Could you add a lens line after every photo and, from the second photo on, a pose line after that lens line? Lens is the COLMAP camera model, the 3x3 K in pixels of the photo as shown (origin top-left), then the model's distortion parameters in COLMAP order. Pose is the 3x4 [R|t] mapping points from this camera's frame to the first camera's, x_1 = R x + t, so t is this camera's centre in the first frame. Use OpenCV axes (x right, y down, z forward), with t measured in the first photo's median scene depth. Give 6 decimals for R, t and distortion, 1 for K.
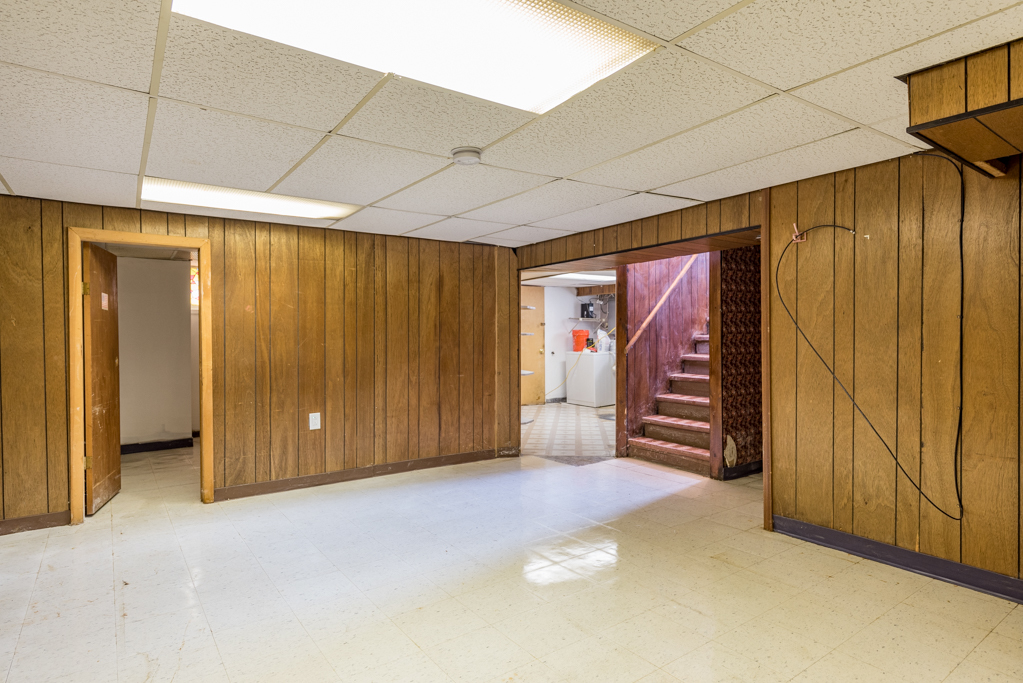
lens RADIAL K [[559.2, 0, 514.8], [0, 559.2, 340.9], [0, 0, 1]] dist [-0.000819, -0.000004]
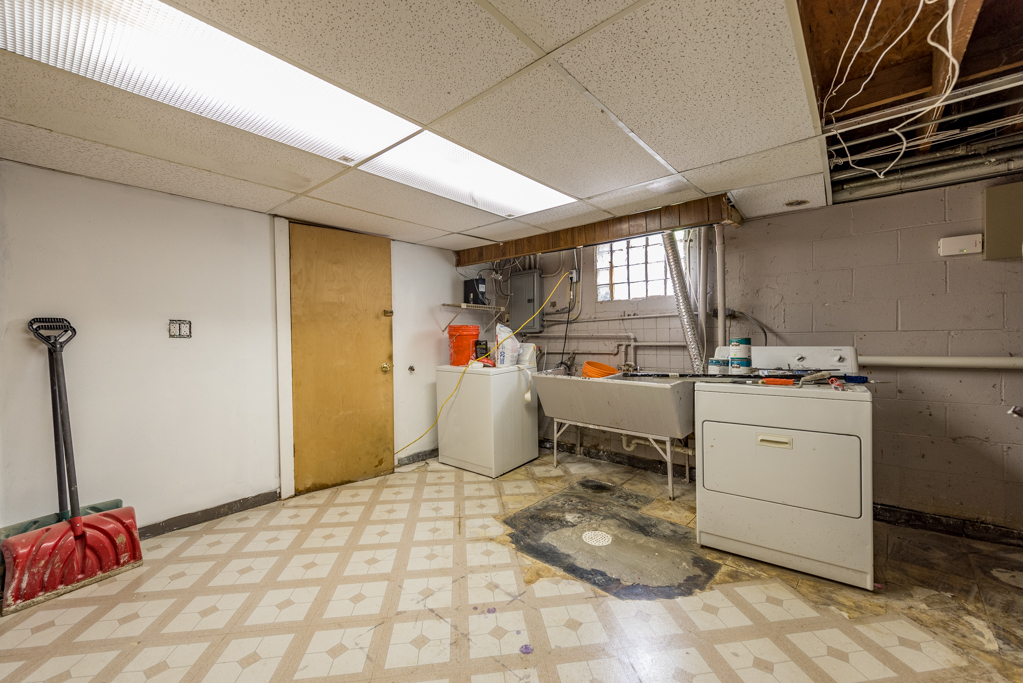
lens RADIAL K [[405.4, 0, 511.8], [0, 405.4, 339.0], [0, 0, 1]] dist [0.014533, -0.000032]
pose [[0.967789, -0.004532, 0.251720, 0.063324], [0.004308, 0.999990, 0.001441, -0.006582], [-0.251724, -0.000311, 0.967799, 0.603182]]
